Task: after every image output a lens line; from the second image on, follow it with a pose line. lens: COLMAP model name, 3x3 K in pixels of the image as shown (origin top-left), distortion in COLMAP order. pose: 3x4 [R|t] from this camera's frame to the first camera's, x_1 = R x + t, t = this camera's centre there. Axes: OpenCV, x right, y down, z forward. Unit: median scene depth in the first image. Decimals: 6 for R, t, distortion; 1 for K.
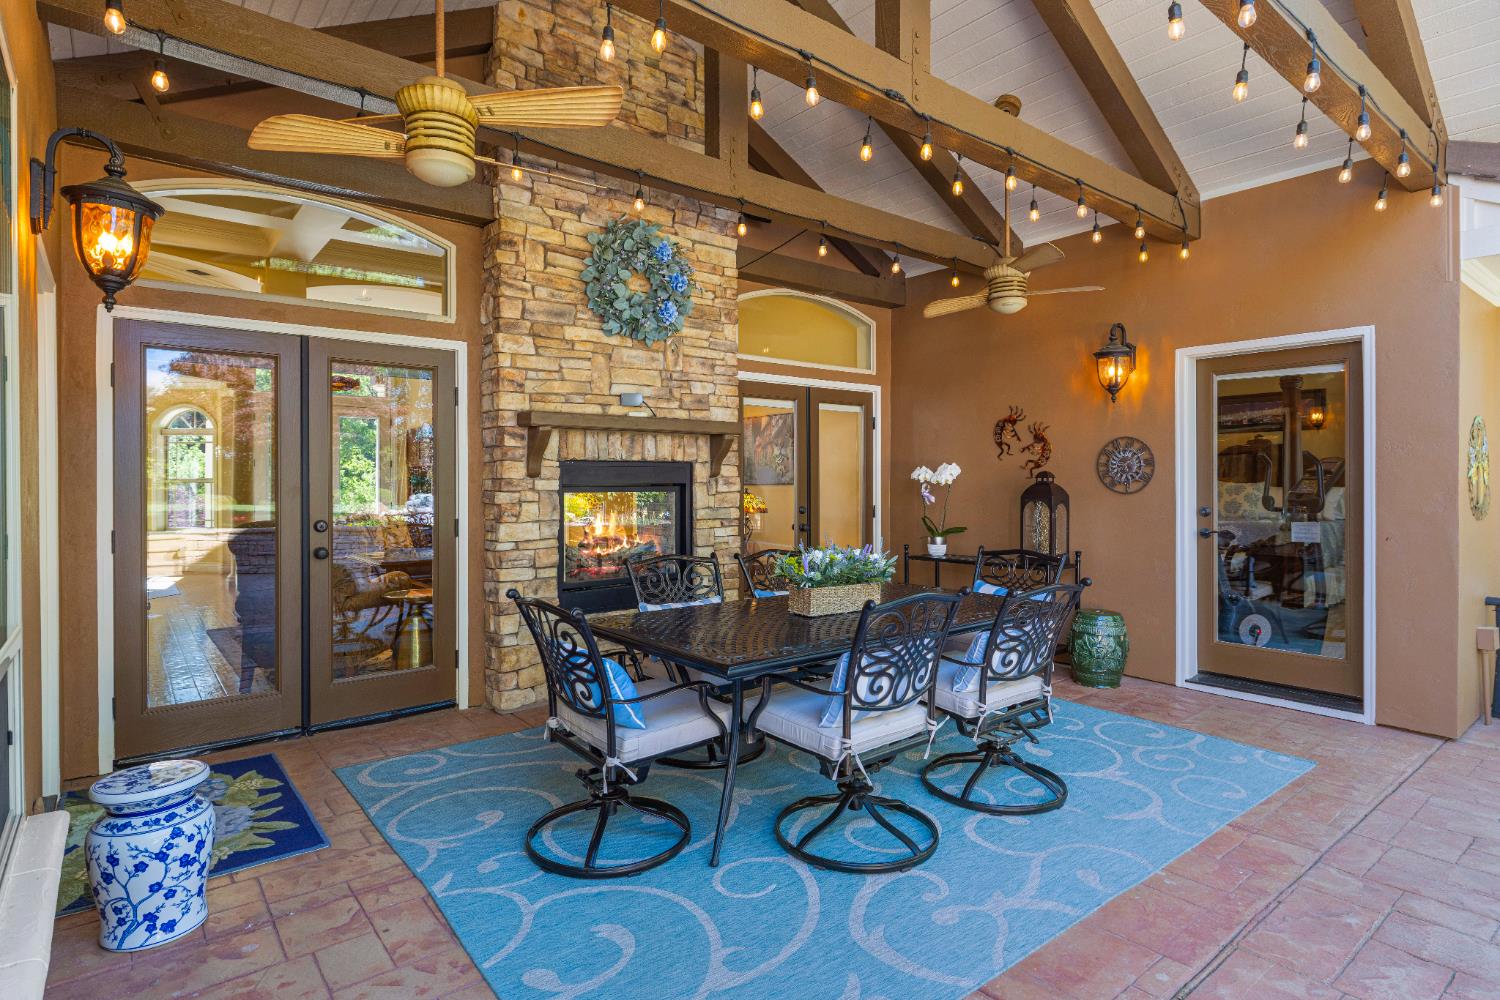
lens RADIAL K [[788.5, 0, 748.4], [0, 788.5, 489.4], [0, 0, 1]] dist [-0.005275, 0.001024]
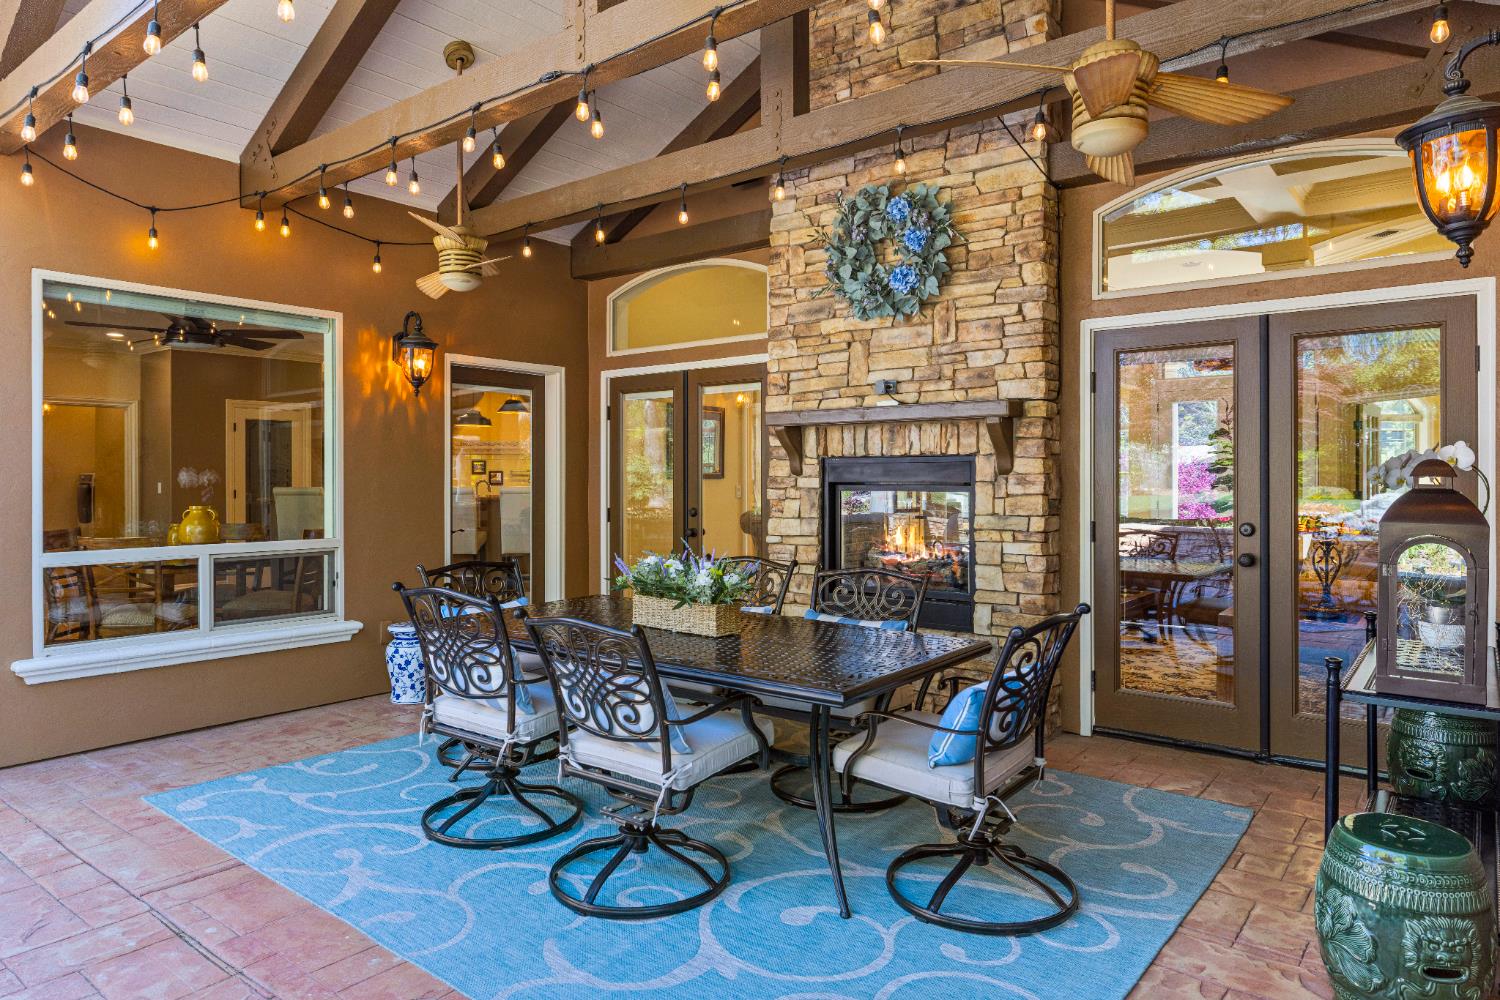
lens RADIAL K [[936.5, 0, 748.7], [0, 936.5, 487.7], [0, 0, 1]] dist [-0.008891, -0.005919]
pose [[0.222456, 0.008564, -0.974905, 0.808367], [-0.015041, 0.999873, 0.005352, -0.004234], [0.974827, 0.013473, 0.222557, 0.597644]]
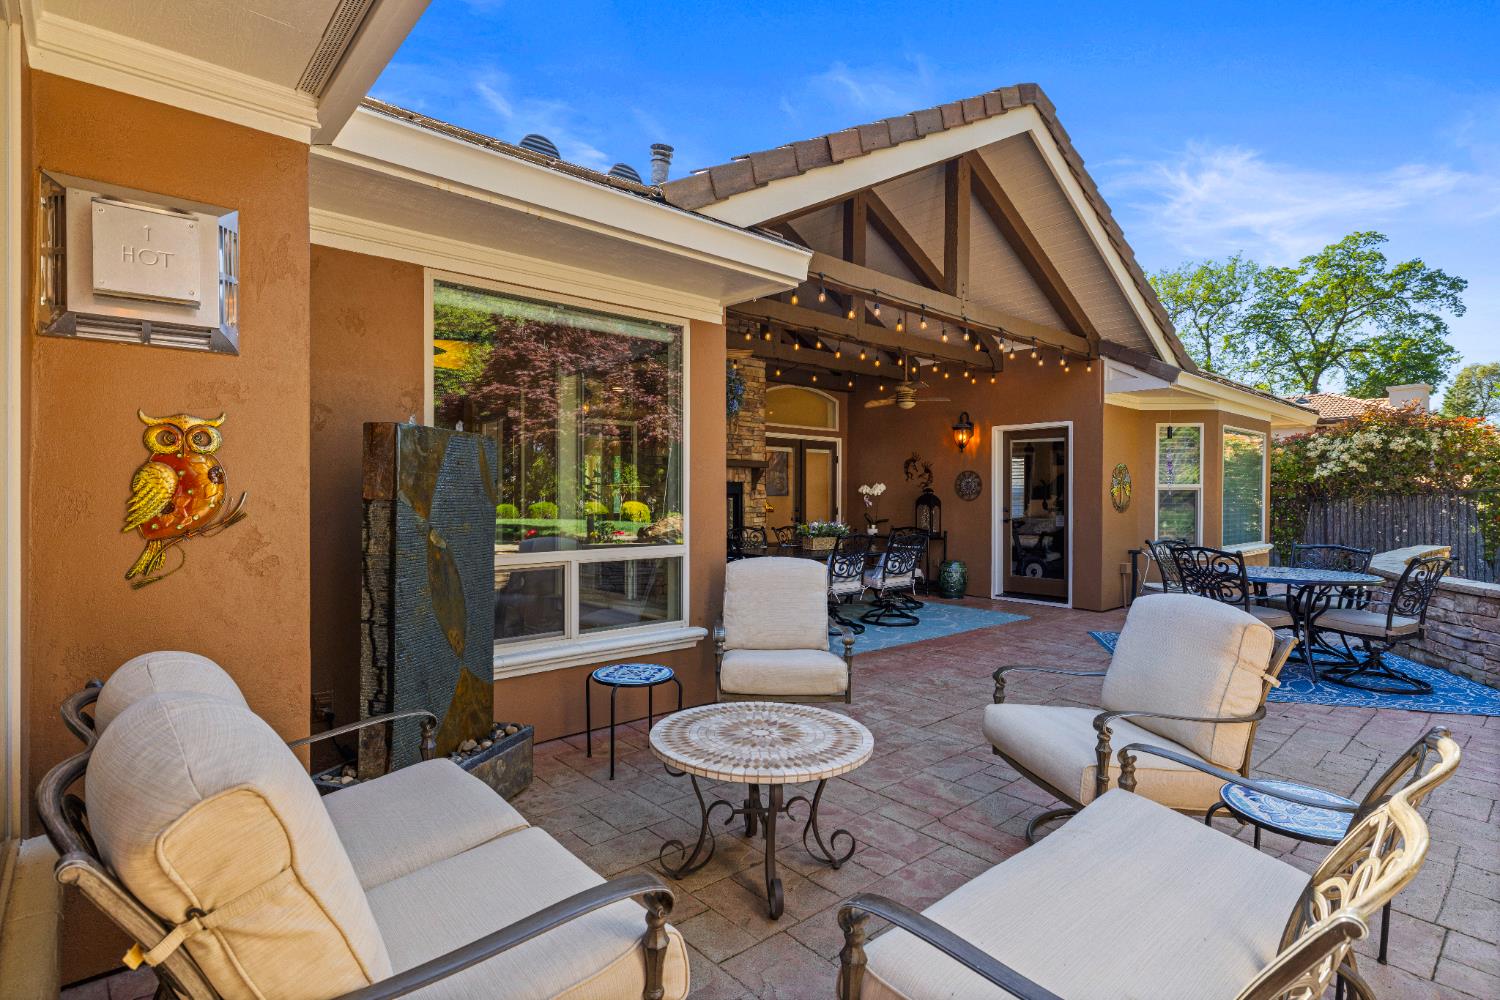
lens RADIAL K [[737.1, 0, 749.0], [0, 737.1, 502.1], [0, 0, 1]] dist [0.001656, -0.000058]
pose [[0.998847, 0.006283, 0.047588, -0.144235], [-0.006122, 0.999975, -0.003526, 0.019829], [-0.047609, 0.003231, 0.998861, -0.787402]]
